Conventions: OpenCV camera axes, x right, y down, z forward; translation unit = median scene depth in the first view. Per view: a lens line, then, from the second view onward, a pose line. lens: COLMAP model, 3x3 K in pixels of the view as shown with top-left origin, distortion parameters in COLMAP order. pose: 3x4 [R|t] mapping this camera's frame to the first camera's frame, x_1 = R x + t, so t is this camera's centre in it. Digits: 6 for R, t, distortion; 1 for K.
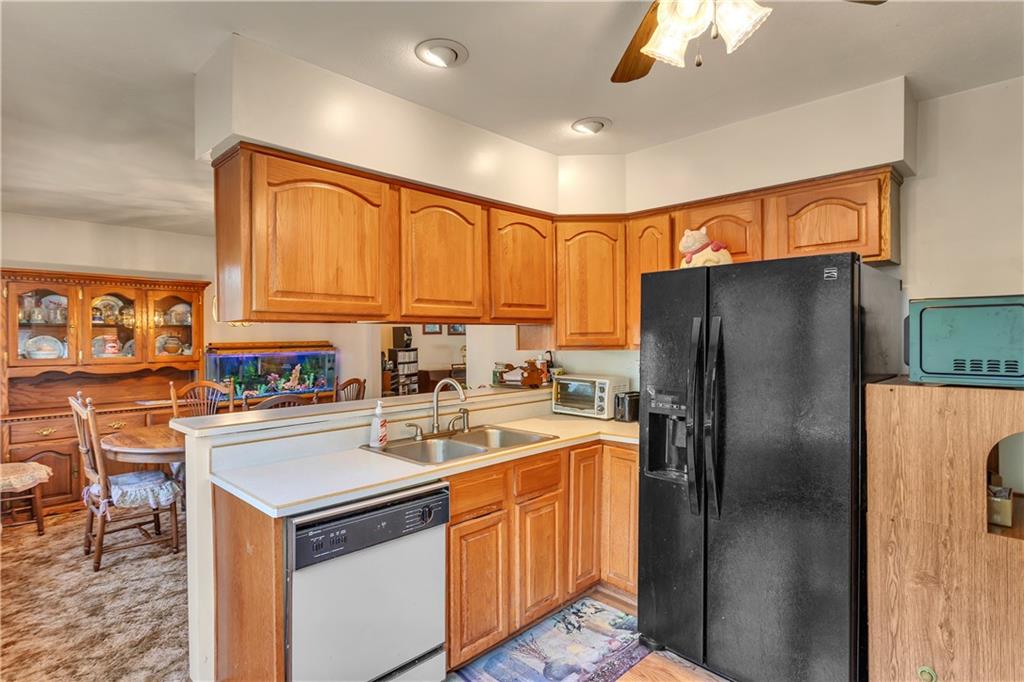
lens RADIAL K [[522.8, 0, 508.9], [0, 522.8, 343.6], [0, 0, 1]] dist [-0.005070, 0.001807]
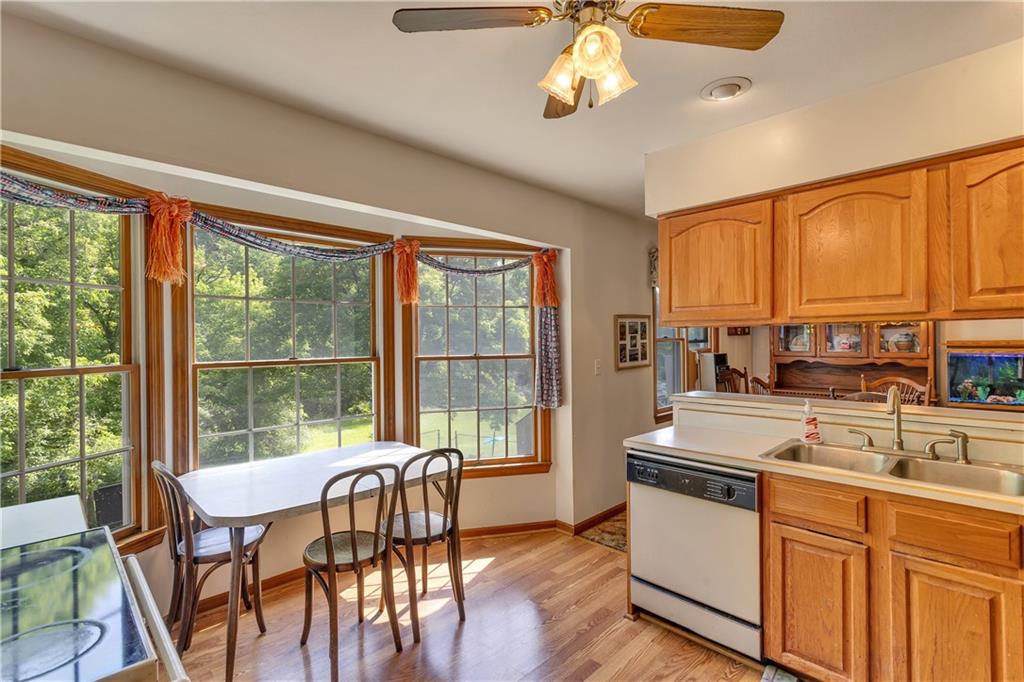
lens RADIAL K [[480.7, 0, 502.8], [0, 480.7, 336.8], [0, 0, 1]] dist [0.004264, 0.000383]
pose [[-0.022433, -0.000495, -0.999748, 0.398963], [-0.002587, 0.999997, -0.000437, -0.006716], [0.999745, 0.002577, -0.022434, 0.227364]]
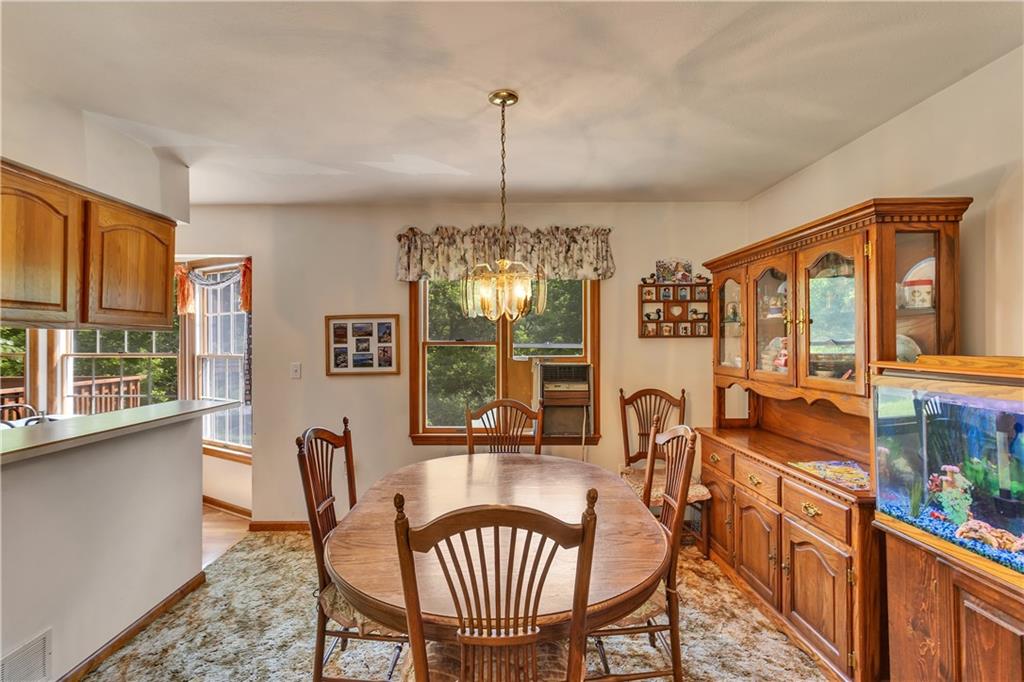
lens RADIAL K [[477.9, 0, 508.1], [0, 477.9, 339.7], [0, 0, 1]] dist [0.001465, -0.000492]
pose [[-0.719223, 0.004747, -0.694763, -0.139679], [-0.003661, 0.999937, 0.010622, -0.017152], [0.694769, 0.010183, -0.719160, 1.208809]]
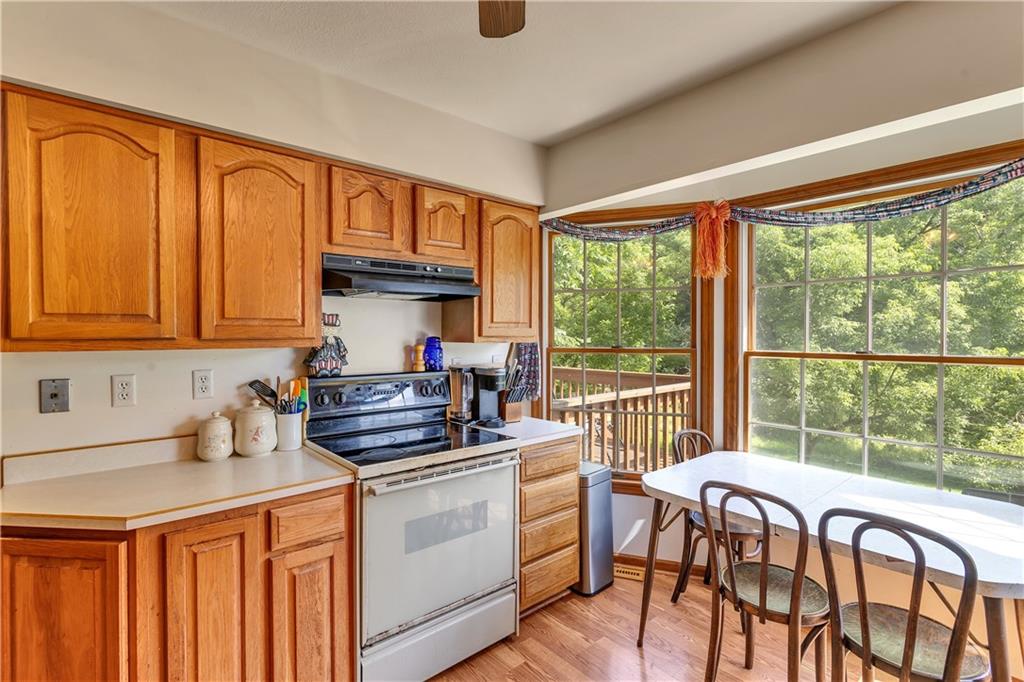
lens RADIAL K [[480.7, 0, 503.7], [0, 480.7, 343.7], [0, 0, 1]] dist [0.004264, 0.000383]
pose [[-0.996470, 0.002429, 0.083914, 0.084285], [0.005236, 0.999434, 0.033240, -0.005560], [-0.083786, 0.033562, -0.995918, 0.475487]]
